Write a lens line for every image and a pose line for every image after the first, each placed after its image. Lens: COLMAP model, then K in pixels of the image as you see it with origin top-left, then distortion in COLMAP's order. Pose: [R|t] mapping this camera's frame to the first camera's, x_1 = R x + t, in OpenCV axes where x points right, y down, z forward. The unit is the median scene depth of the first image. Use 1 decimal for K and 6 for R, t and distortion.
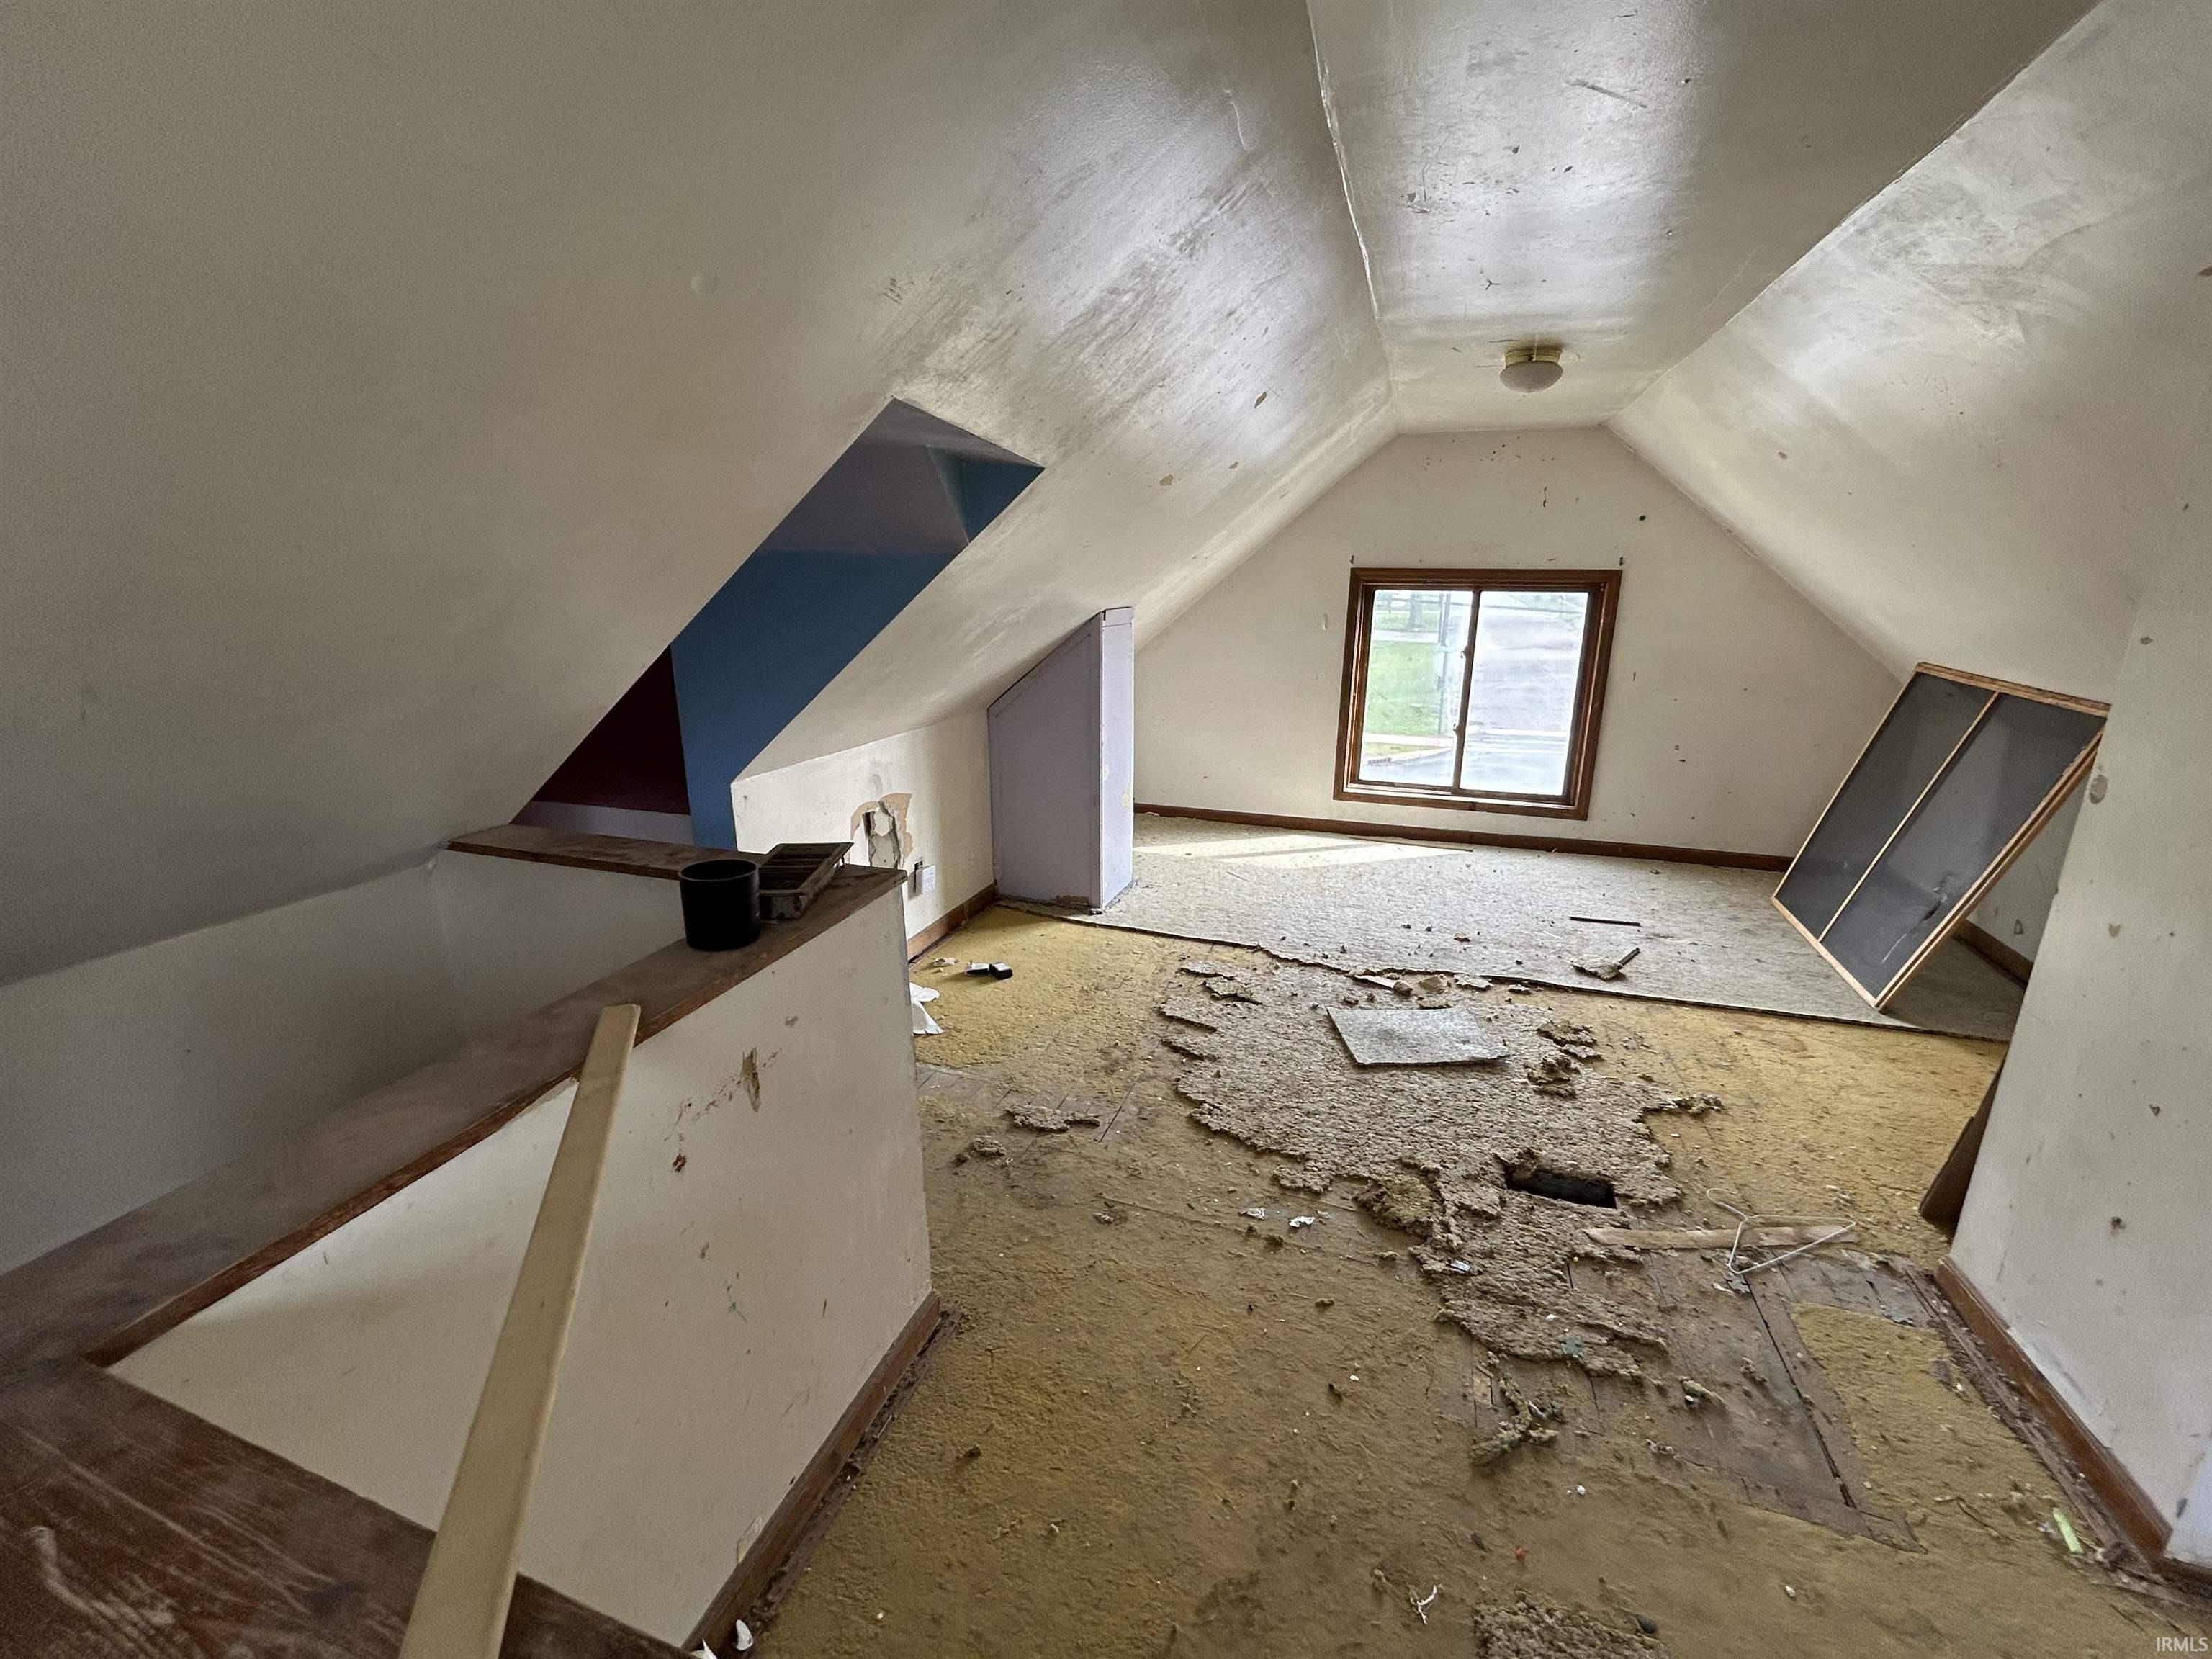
lens RADIAL K [[903.4, 0, 1111.2], [0, 903.4, 829.9], [0, 0, 1]] dist [0.011125, -0.000012]
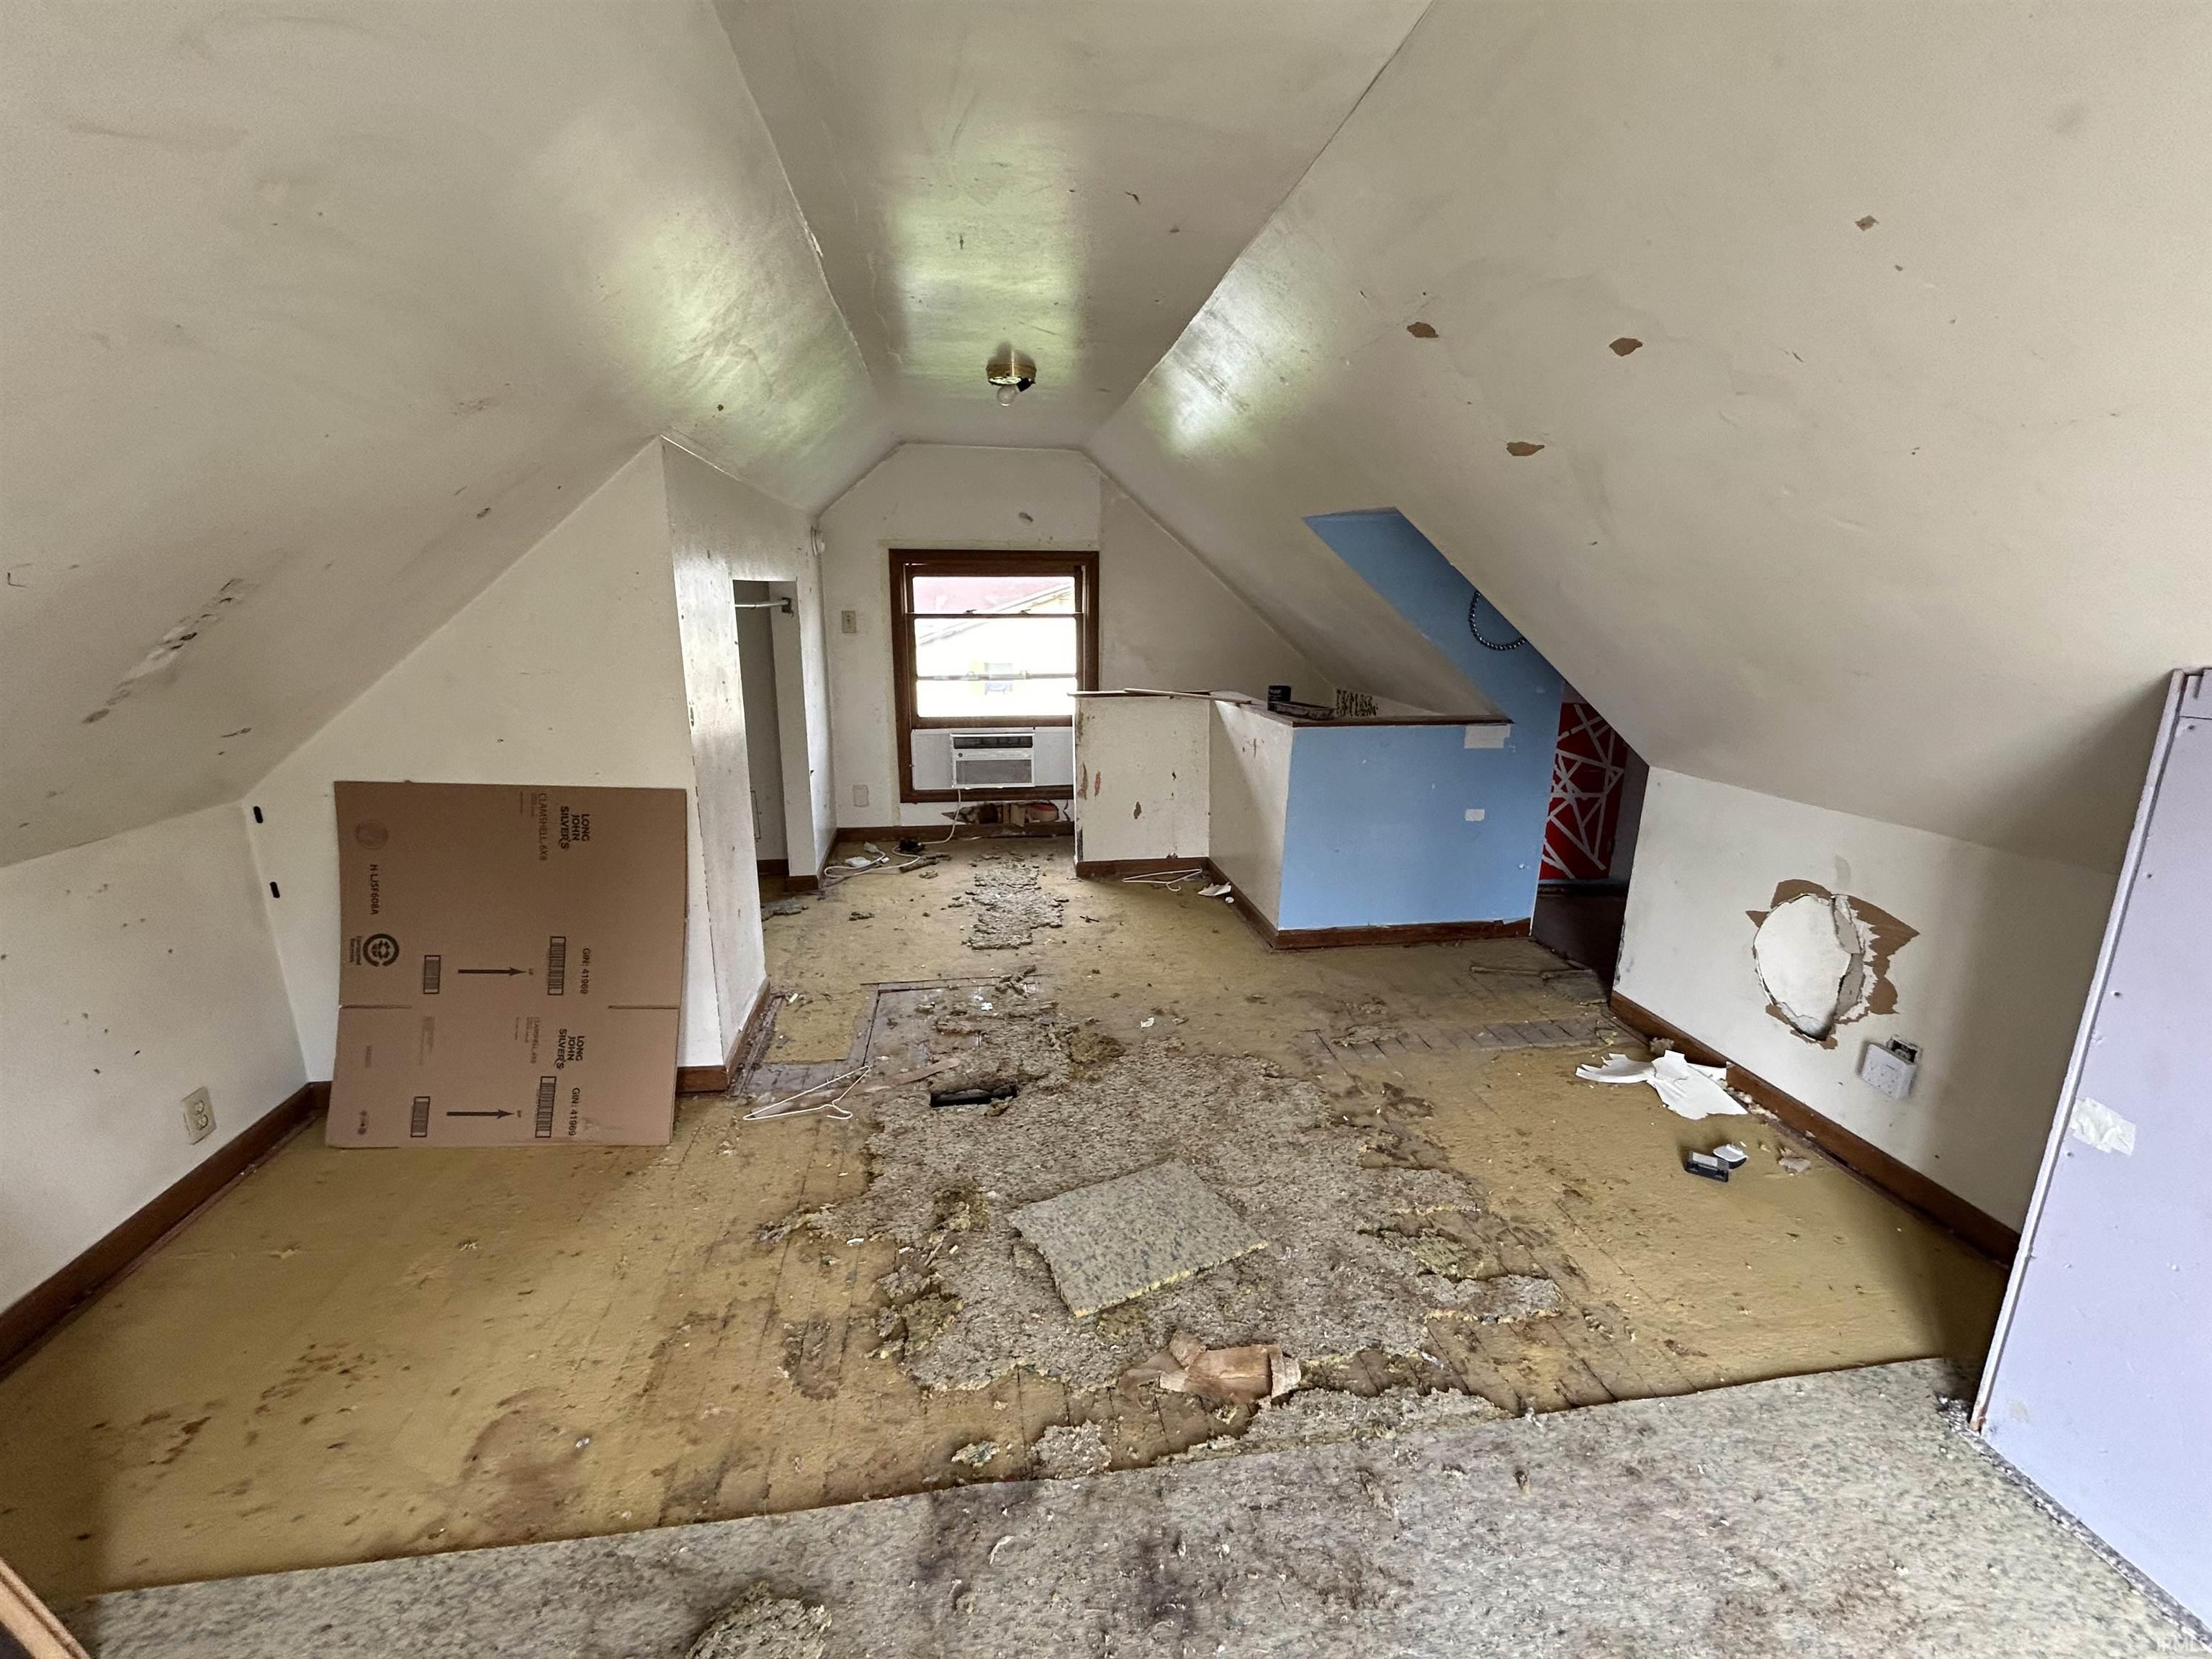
lens RADIAL K [[903.4, 0, 1108.6], [0, 903.4, 826.4], [0, 0, 1]] dist [0.011125, -0.000012]
pose [[-0.887274, 0.092897, -0.451791, 0.637206], [-0.142111, 0.876799, 0.459379, -0.360289], [0.438804, 0.471799, -0.764759, 1.377553]]
